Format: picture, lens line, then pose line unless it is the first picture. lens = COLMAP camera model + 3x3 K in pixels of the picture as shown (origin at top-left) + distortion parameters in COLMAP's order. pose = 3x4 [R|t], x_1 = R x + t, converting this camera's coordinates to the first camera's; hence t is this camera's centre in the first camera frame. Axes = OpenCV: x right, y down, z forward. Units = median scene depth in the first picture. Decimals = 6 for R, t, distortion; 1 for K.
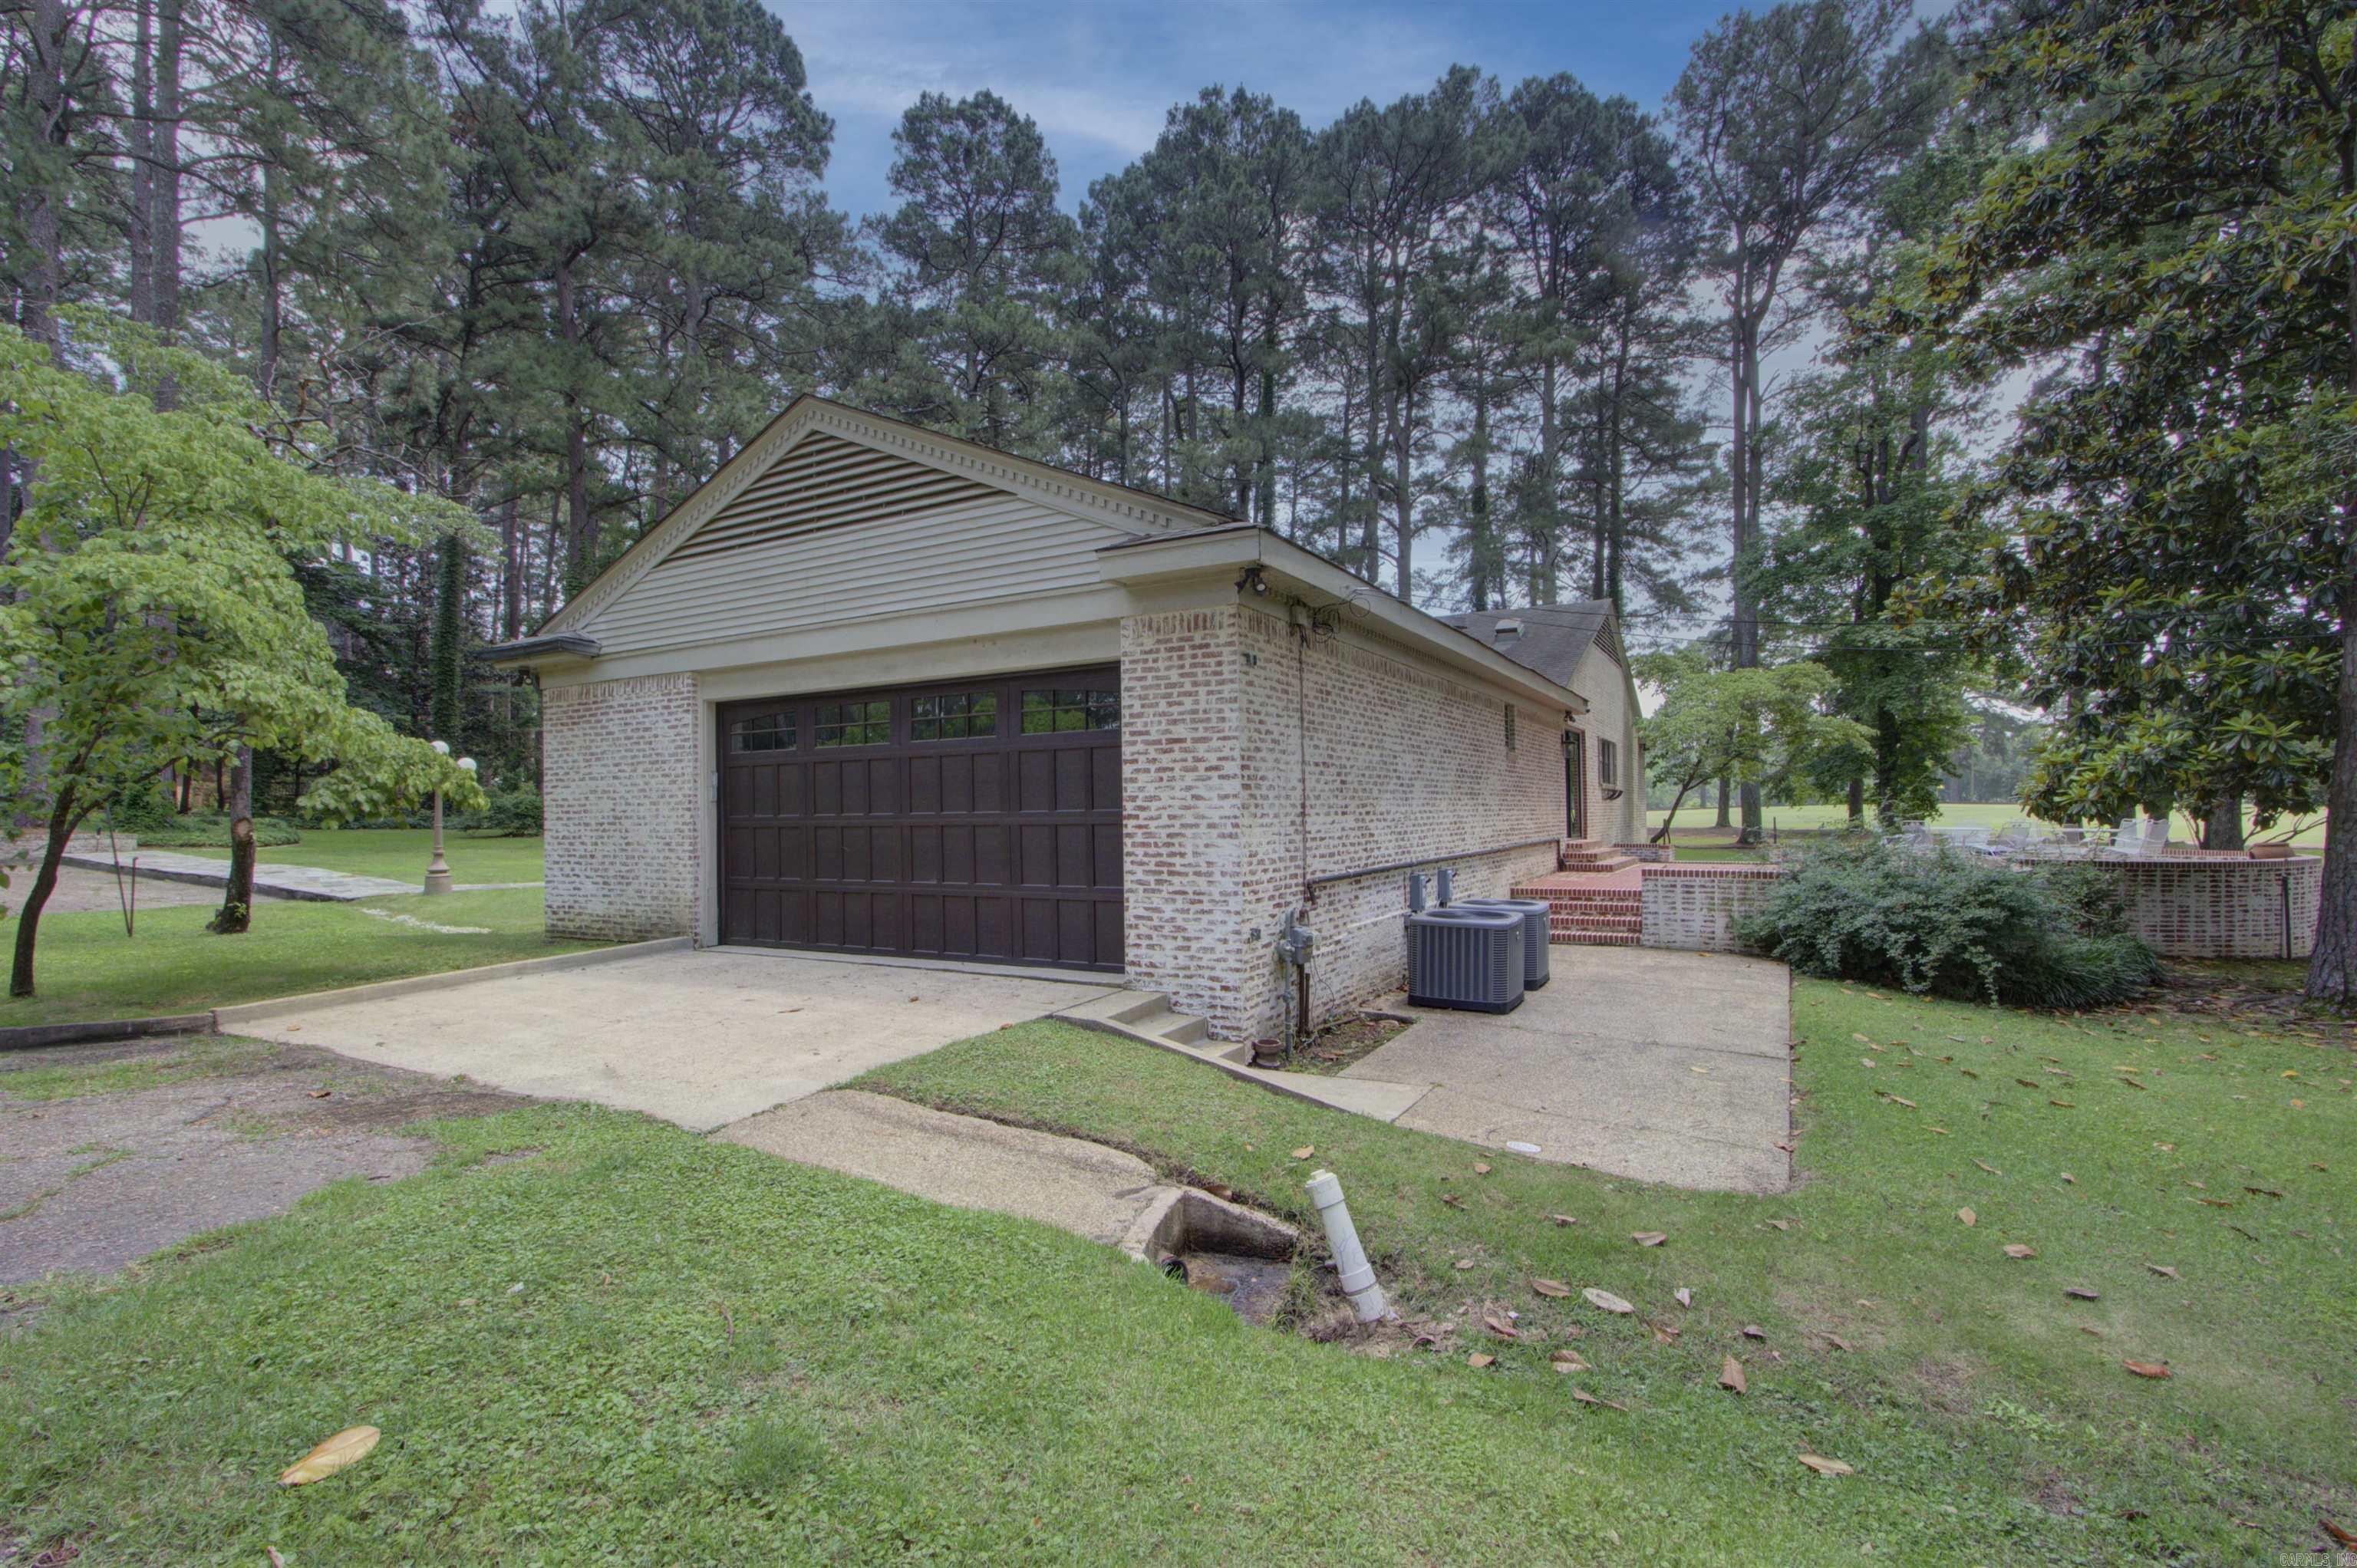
lens RADIAL K [[1070.8, 0, 1169.2], [0, 1070.8, 803.2], [0, 0, 1]] dist [0.011024, 0.000070]
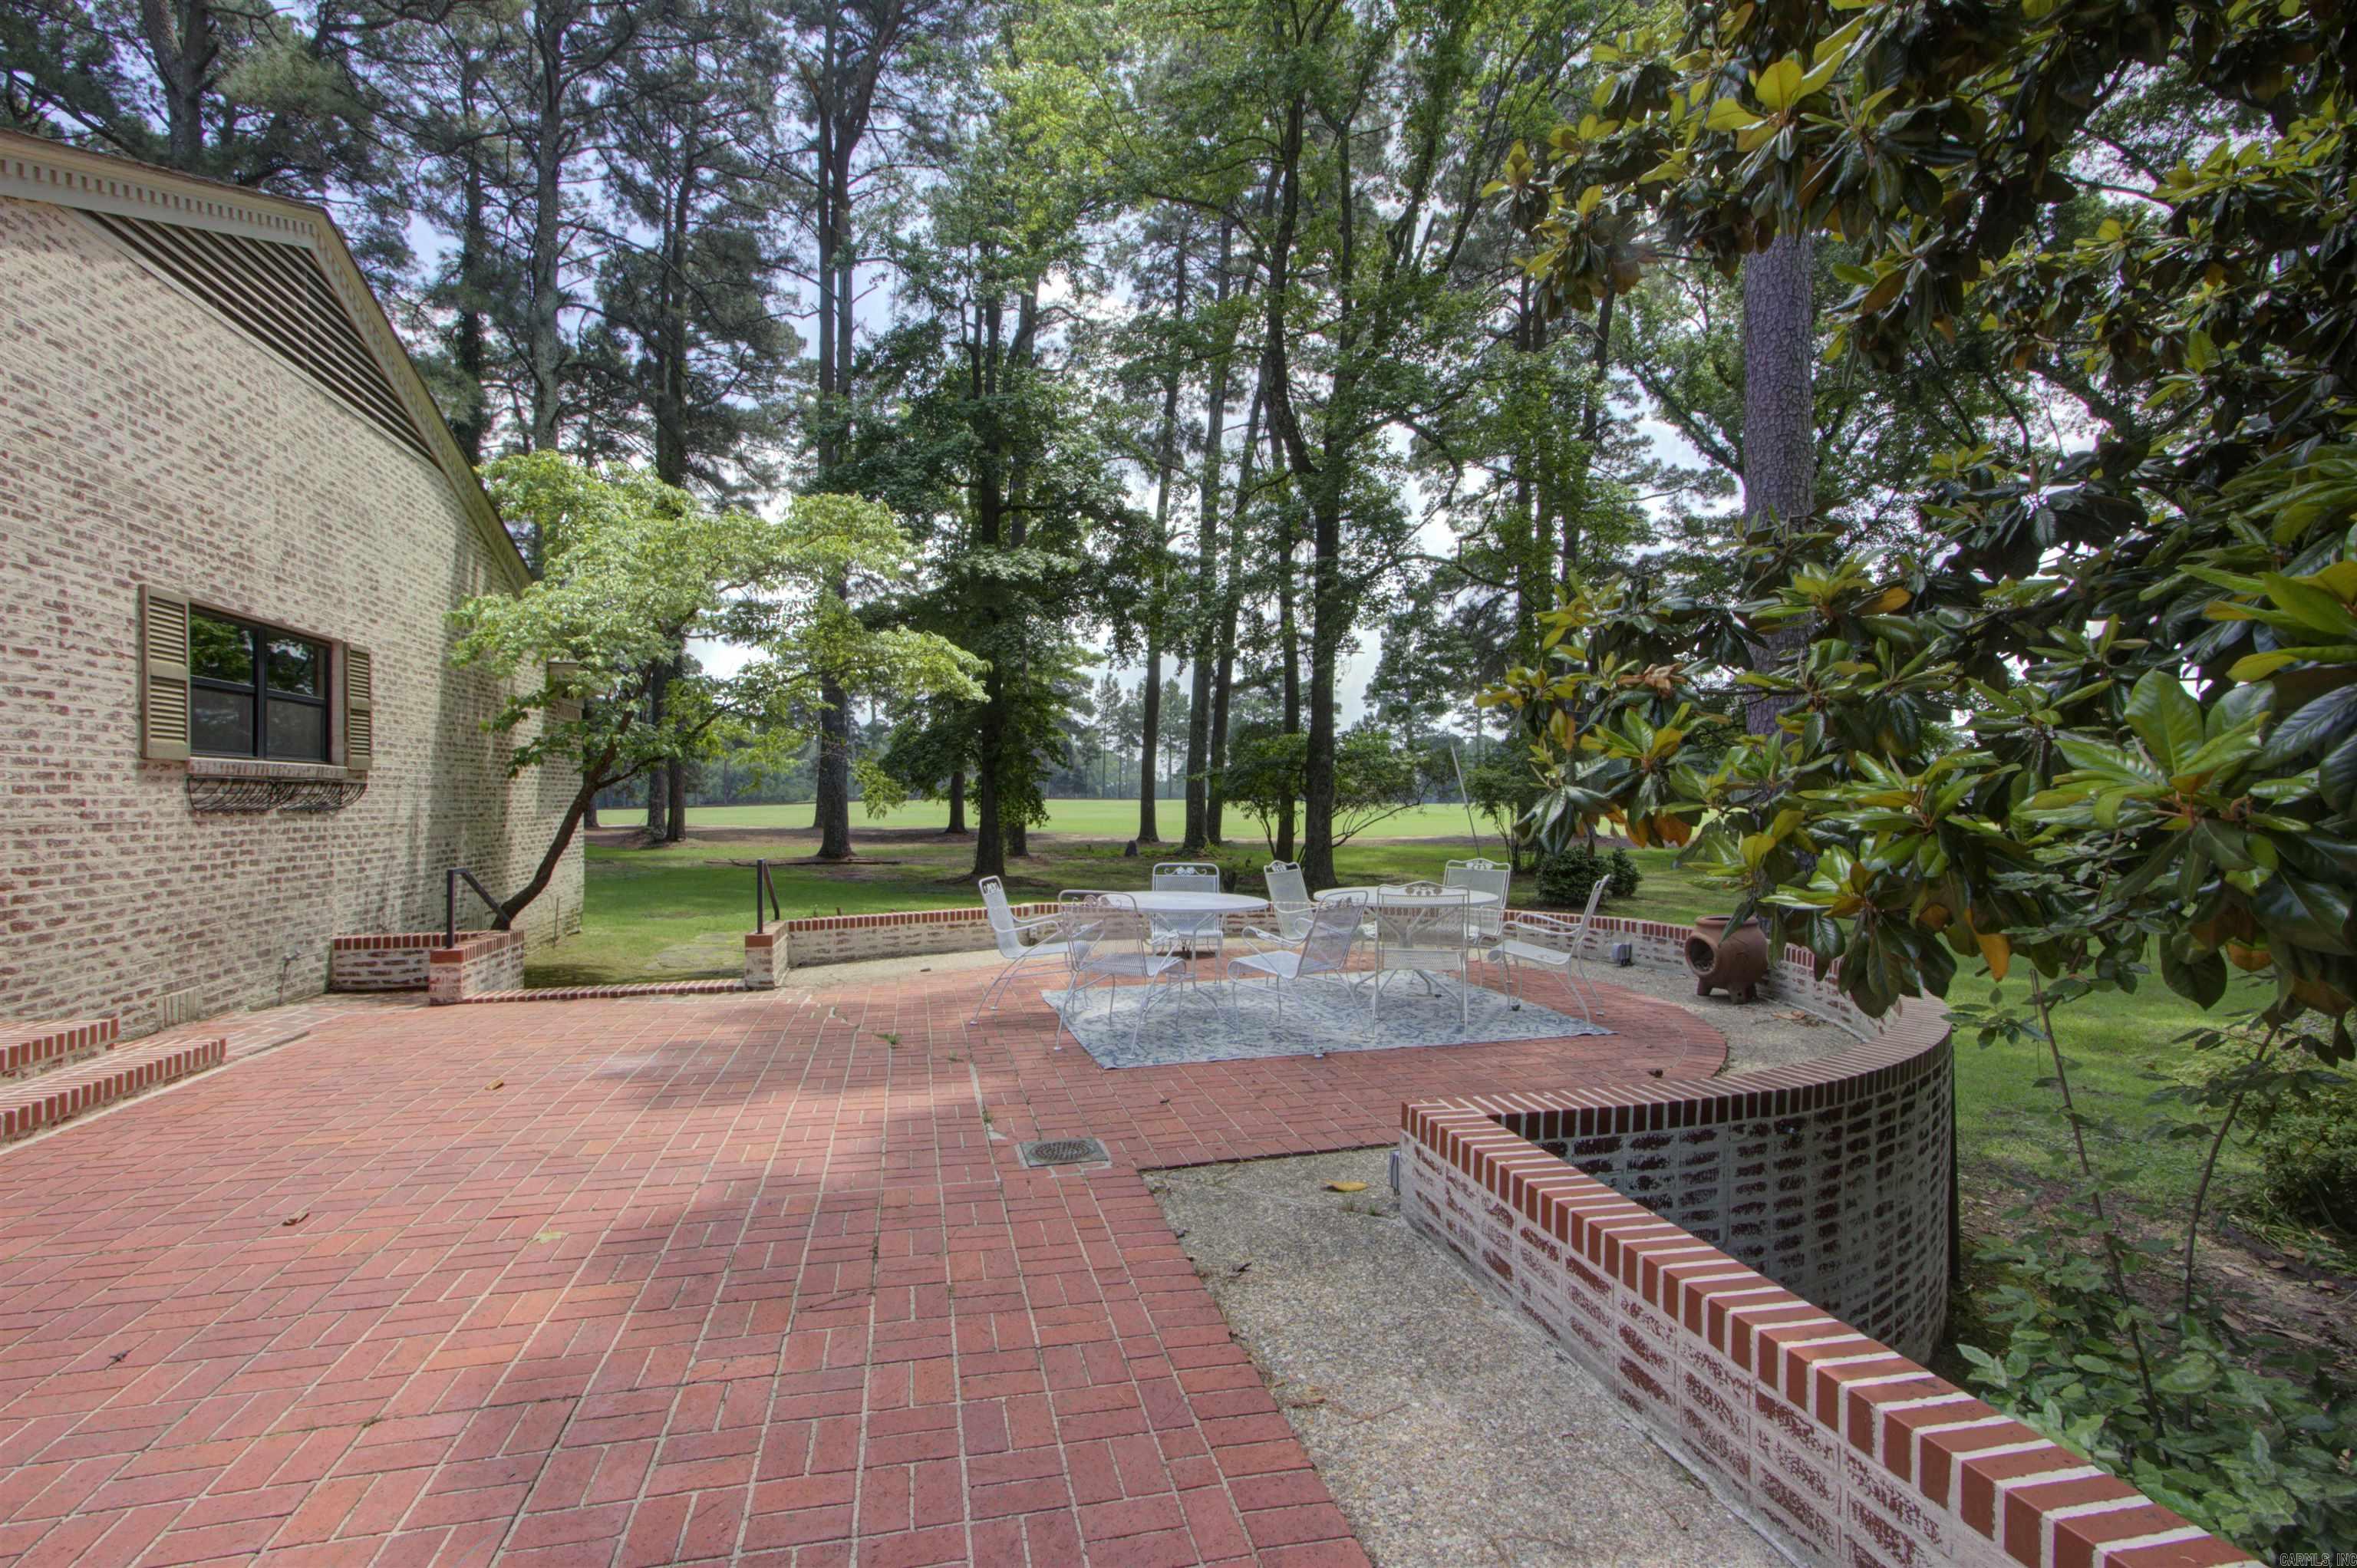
lens RADIAL K [[1070.8, 0, 1169.2], [0, 1070.8, 803.2], [0, 0, 1]] dist [0.011024, 0.000070]
pose [[0.724538, -0.004096, 0.689223, 0.166169], [-0.000392, 0.999980, 0.006355, -0.002433], [-0.689235, -0.004875, 0.724521, 0.257237]]
